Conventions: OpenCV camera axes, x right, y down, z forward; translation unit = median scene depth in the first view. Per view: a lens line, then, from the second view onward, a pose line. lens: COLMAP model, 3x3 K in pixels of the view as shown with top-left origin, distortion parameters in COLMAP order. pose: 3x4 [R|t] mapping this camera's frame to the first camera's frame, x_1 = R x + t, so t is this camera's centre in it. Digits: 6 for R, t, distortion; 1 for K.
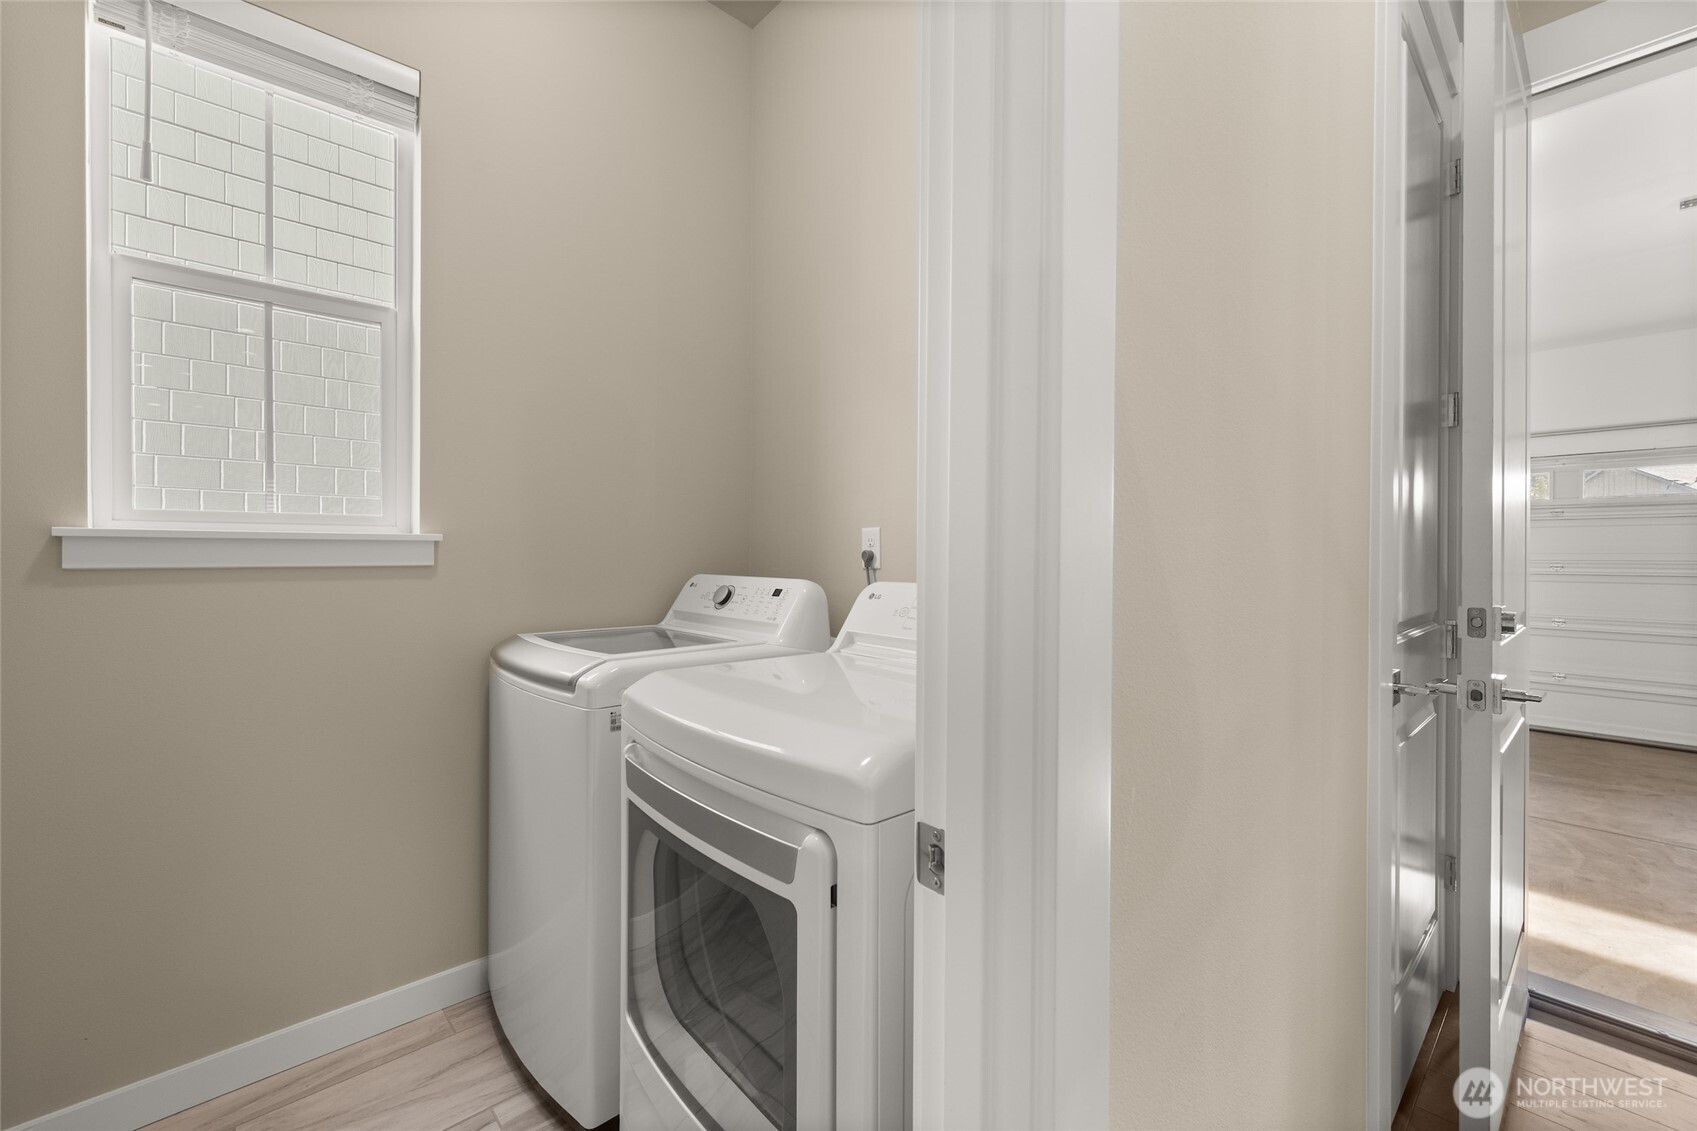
lens RADIAL K [[705.6, 0, 860.0], [0, 705.6, 559.9], [0, 0, 1]] dist [0.001151, 0.001131]
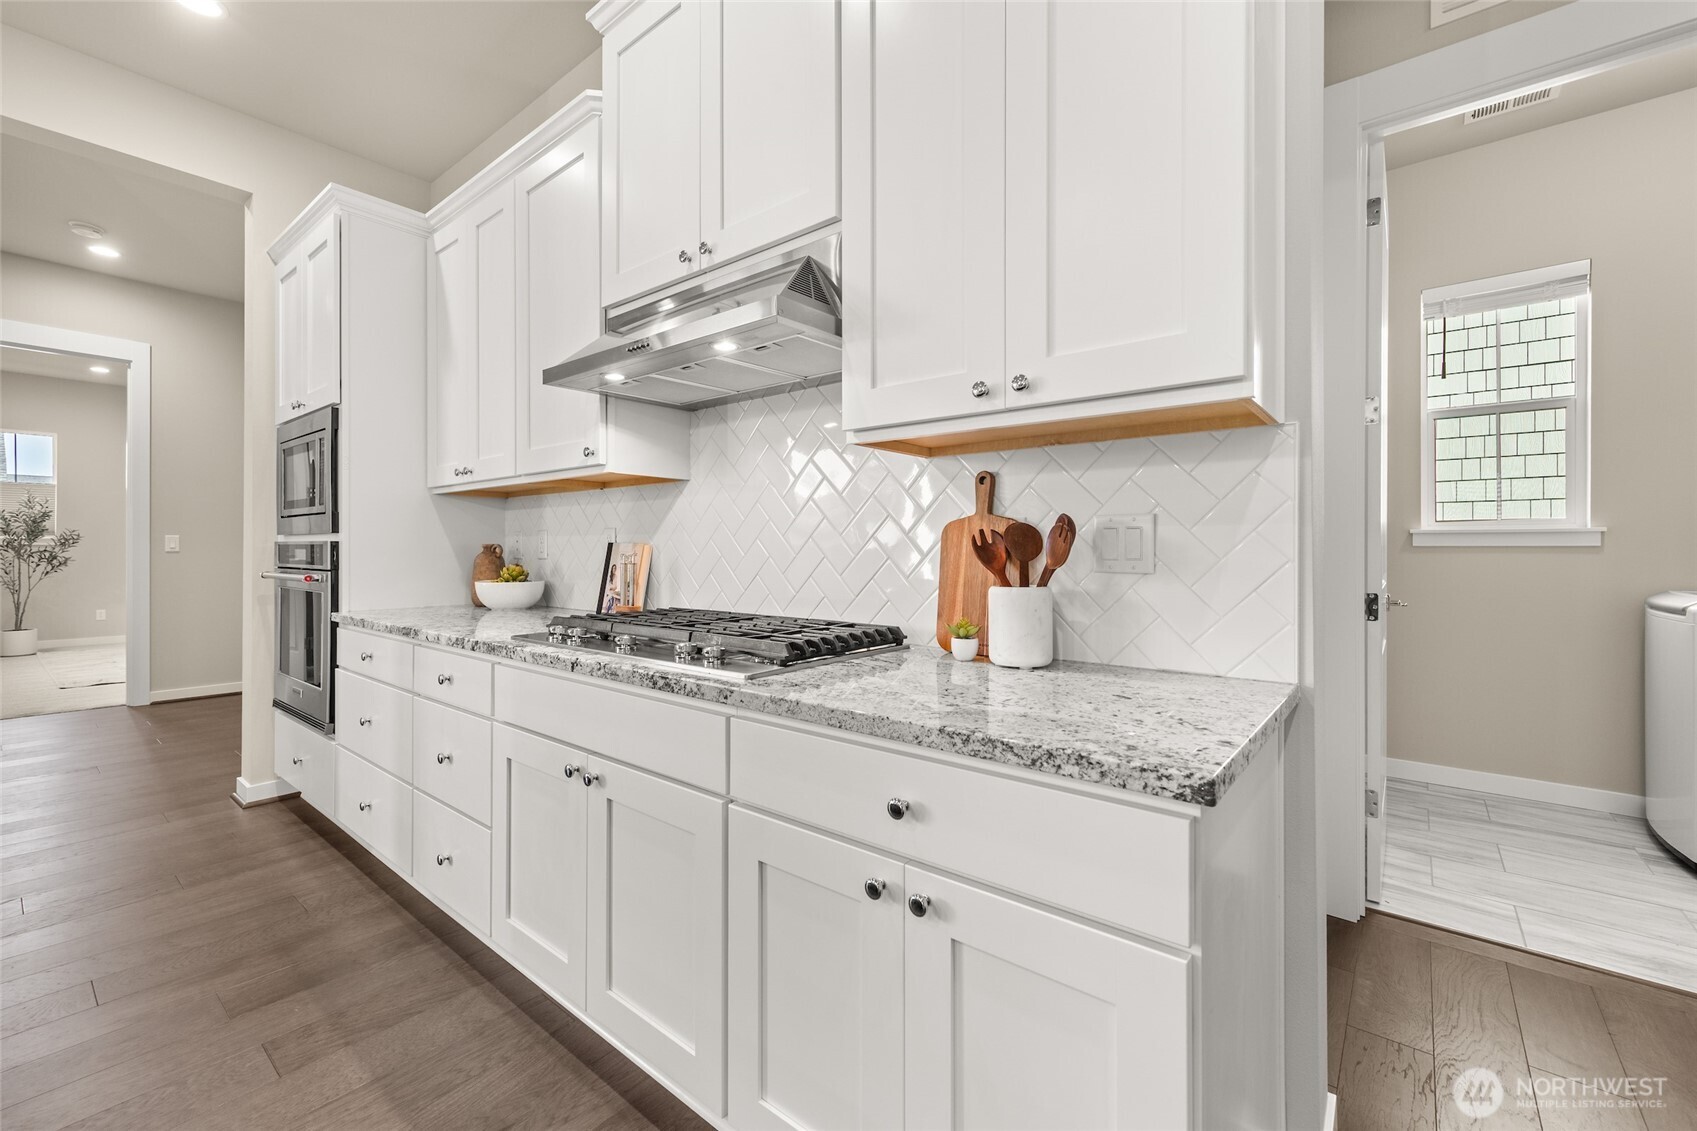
lens RADIAL K [[705.6, 0, 838.3], [0, 705.6, 547.0], [0, 0, 1]] dist [0.001151, 0.001131]
pose [[0.143513, -0.000733, -0.989648, 0.817969], [-0.004856, 0.999987, -0.001445, 0.022360], [0.989637, 0.005013, 0.143508, -1.059218]]
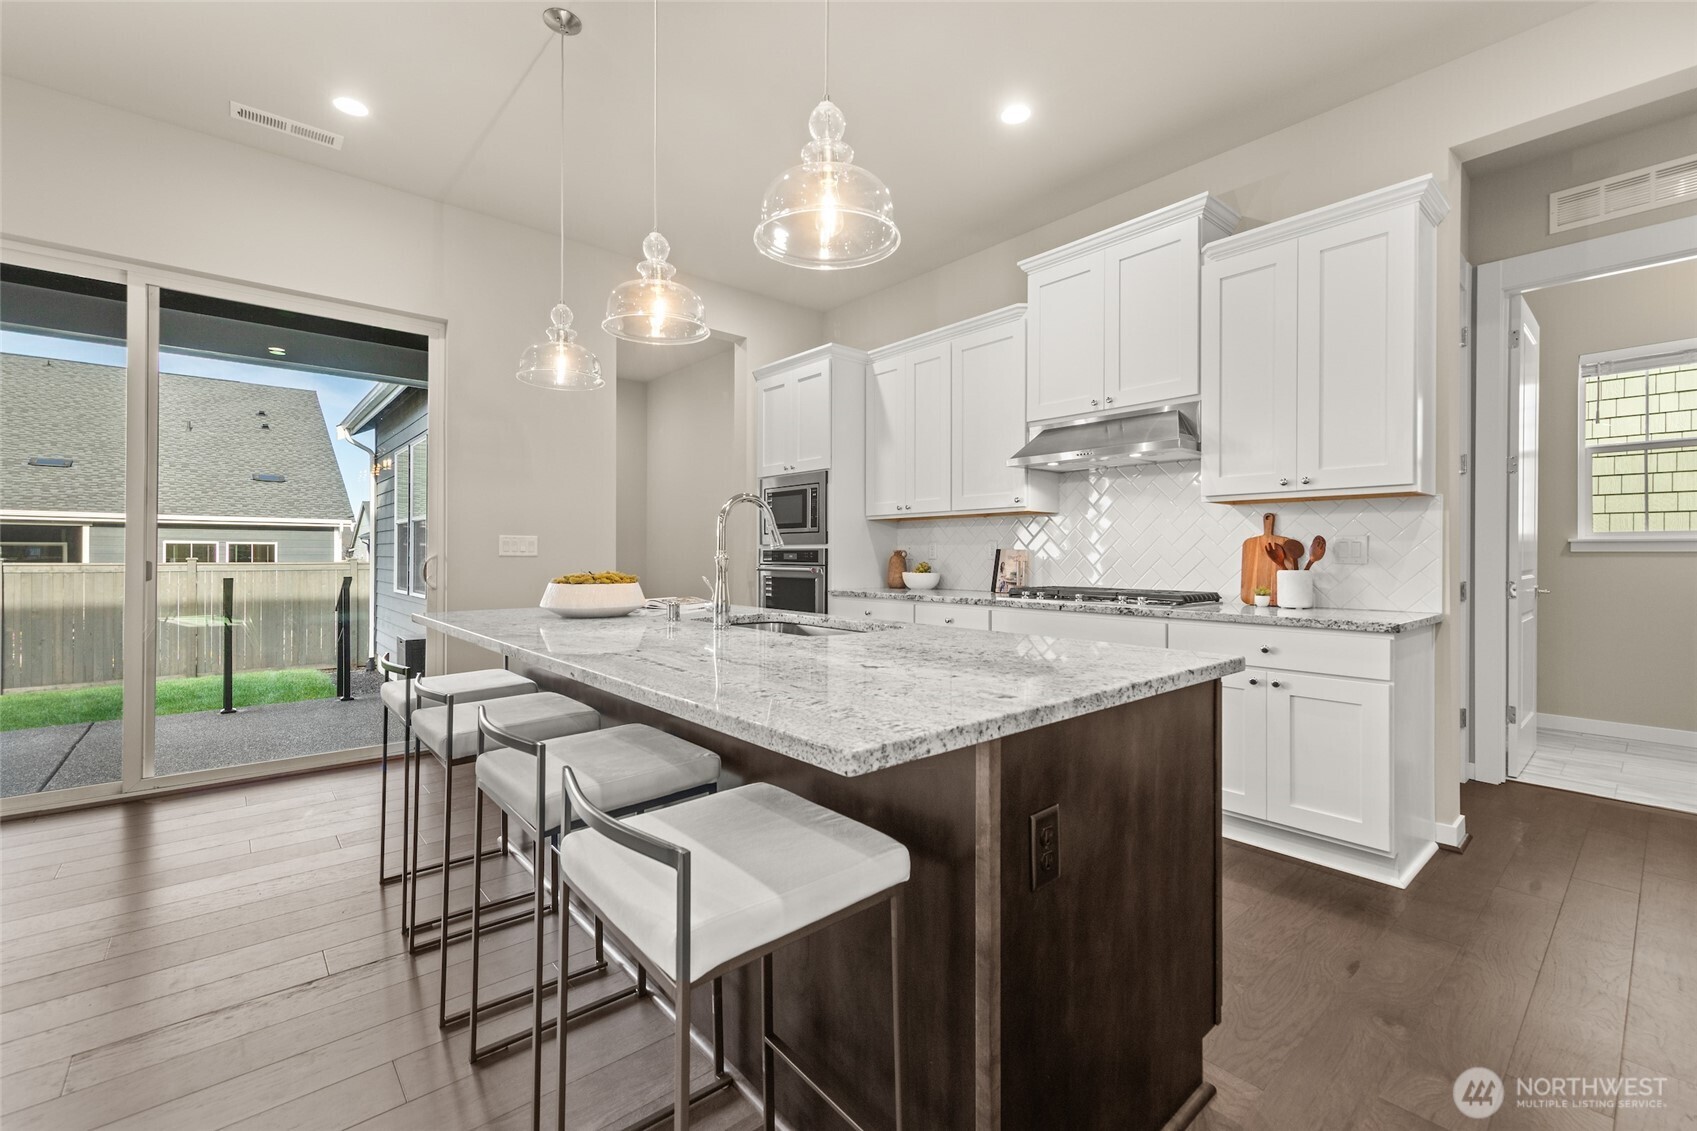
lens RADIAL K [[705.6, 0, 843.9], [0, 705.6, 554.8], [0, 0, 1]] dist [0.001151, 0.001131]
pose [[-0.032859, 0.002069, -0.999458, 1.728566], [-0.006160, 0.999978, 0.002273, 0.030614], [0.999441, 0.006231, -0.032845, -1.728334]]
